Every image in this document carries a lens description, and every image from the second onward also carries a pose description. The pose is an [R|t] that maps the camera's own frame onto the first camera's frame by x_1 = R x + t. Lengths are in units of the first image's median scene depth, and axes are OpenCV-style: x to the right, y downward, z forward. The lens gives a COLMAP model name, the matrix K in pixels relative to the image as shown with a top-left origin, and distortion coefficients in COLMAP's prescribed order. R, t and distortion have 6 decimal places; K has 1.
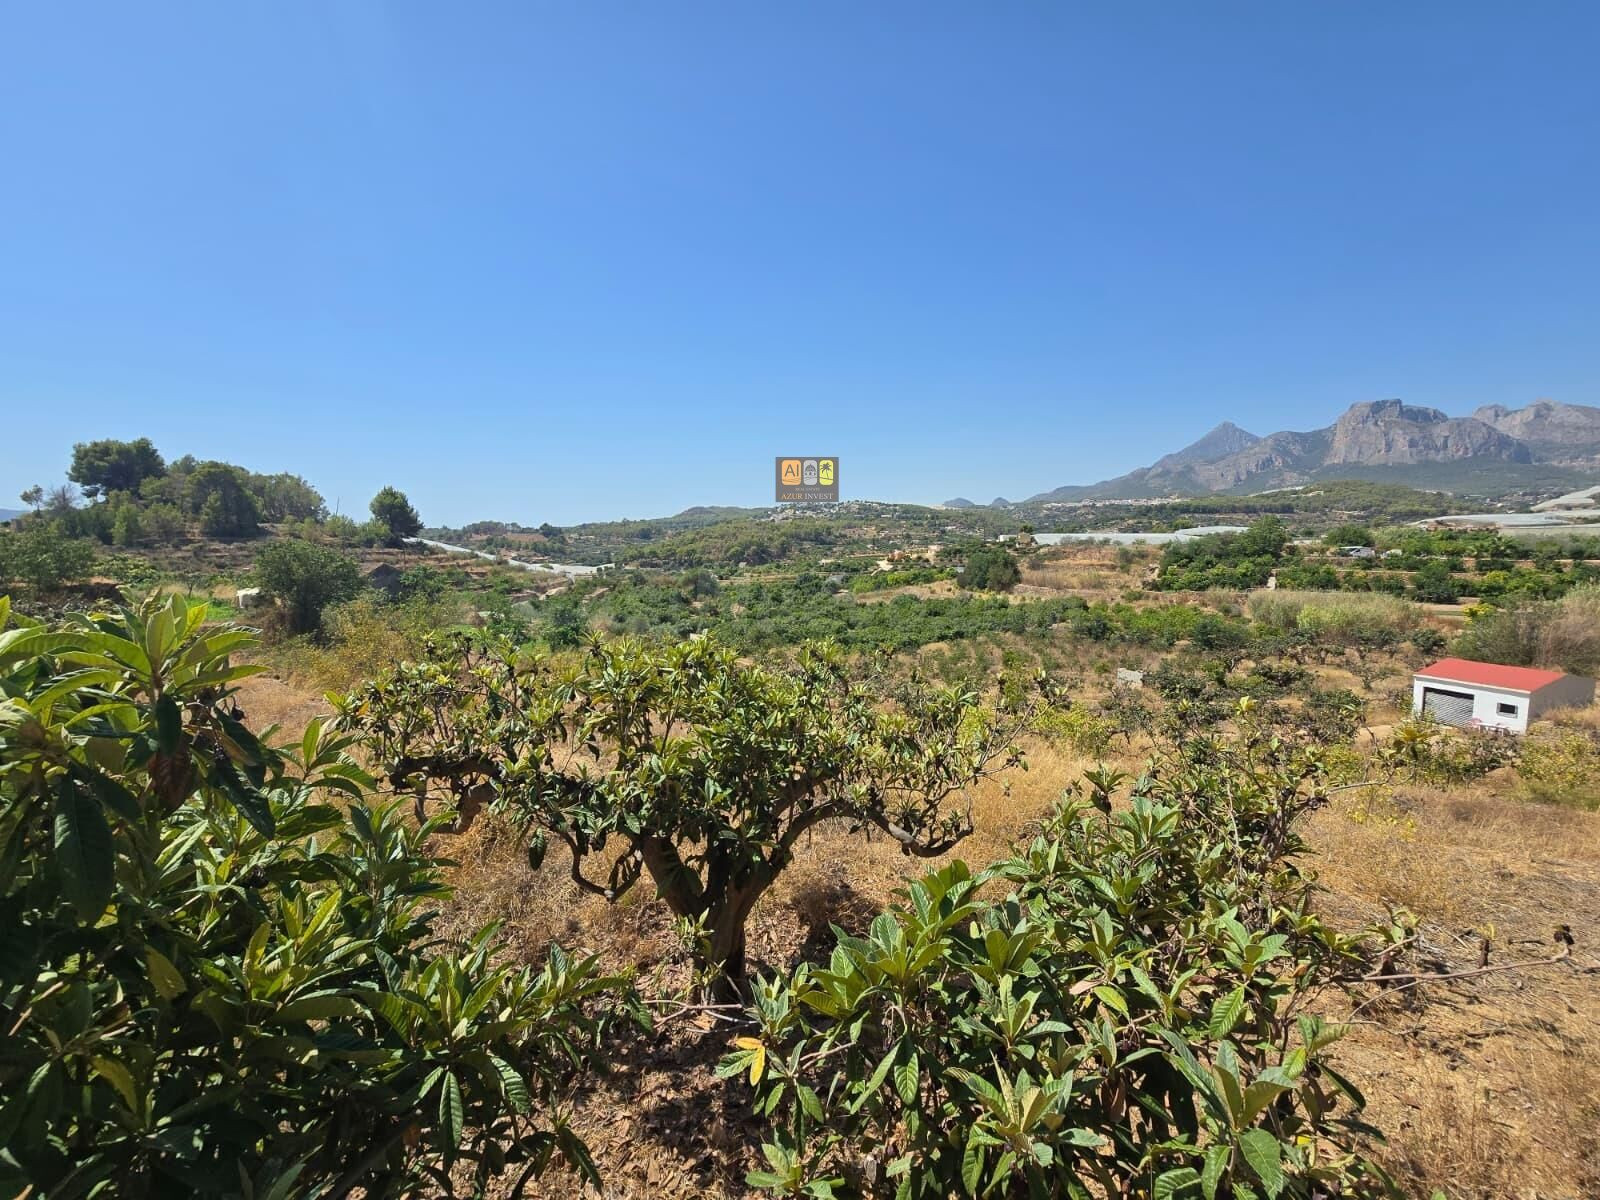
lens RADIAL K [[664.8, 0, 795.0], [0, 664.8, 599.8], [0, 0, 1]] dist [0.000383, 0.000327]
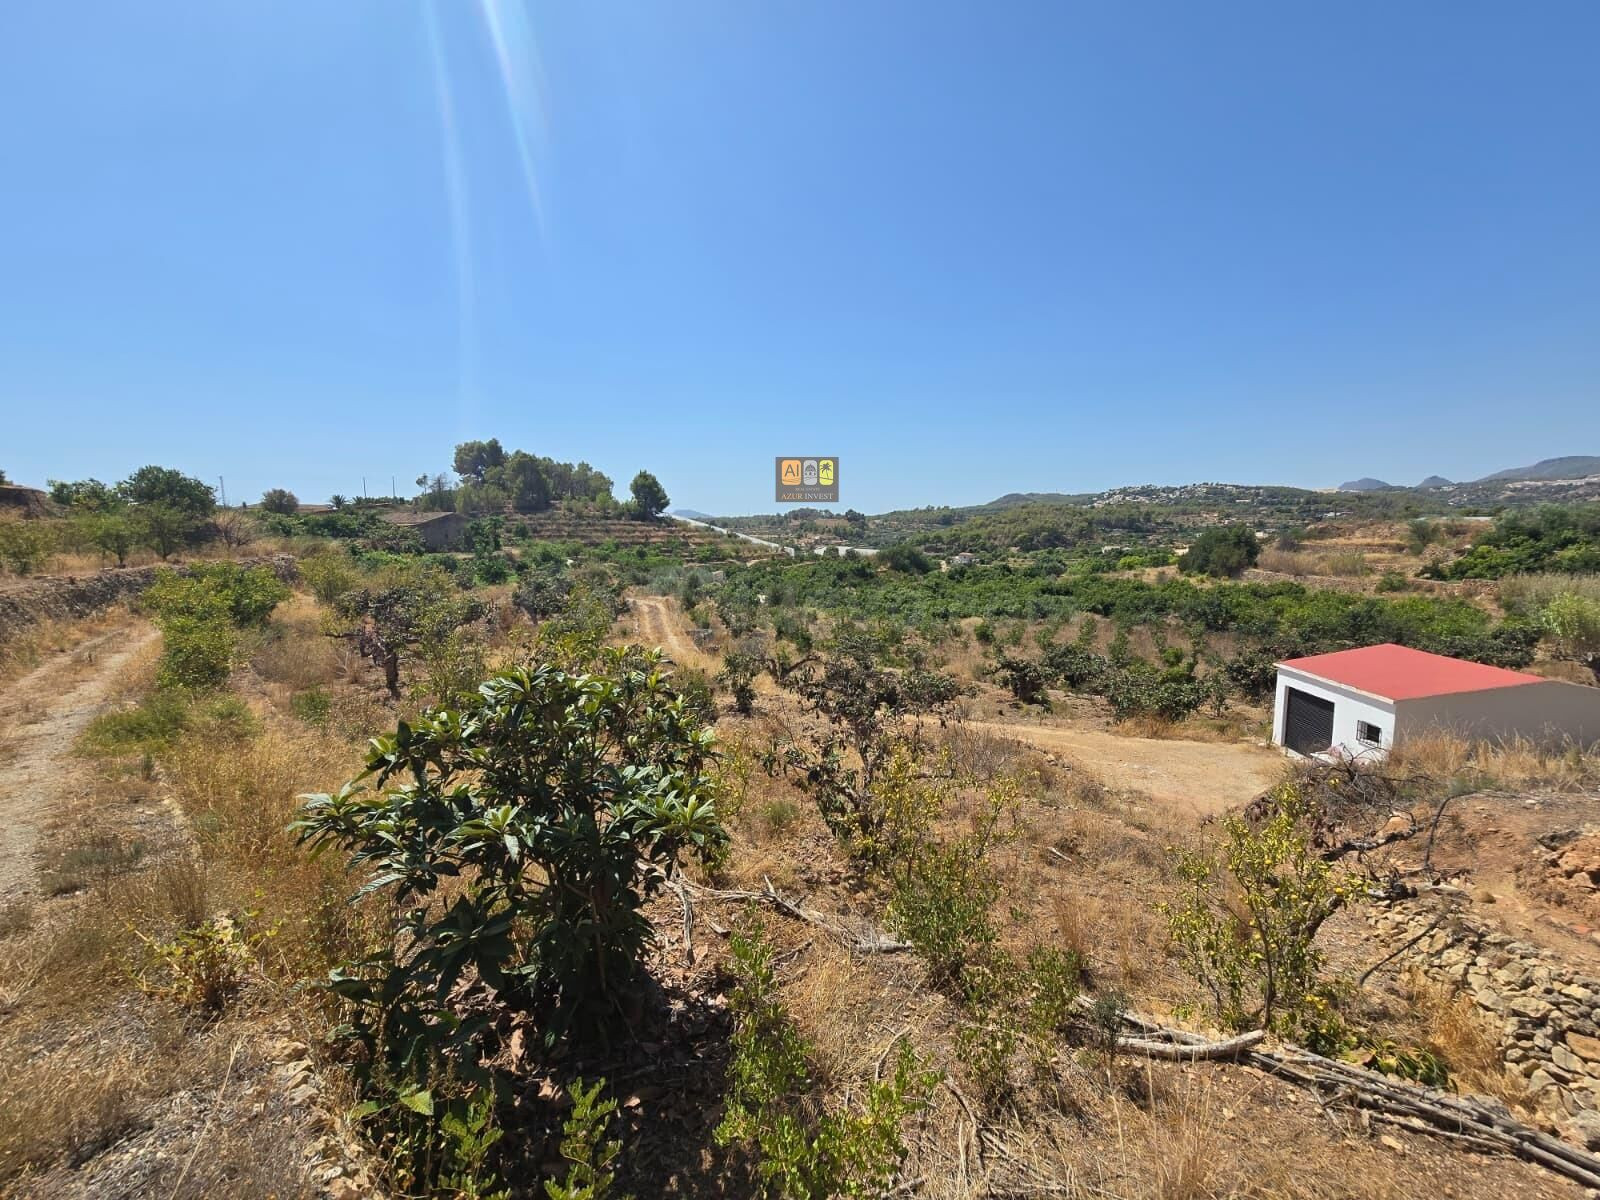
lens RADIAL K [[664.8, 0, 804.5], [0, 664.8, 600.2], [0, 0, 1]] dist [0.000383, 0.000327]
pose [[0.893967, 0.057104, -0.444479, 0.173867], [-0.049564, 0.998362, 0.028578, 0.013066], [0.445383, -0.003518, 0.895333, 0.064813]]
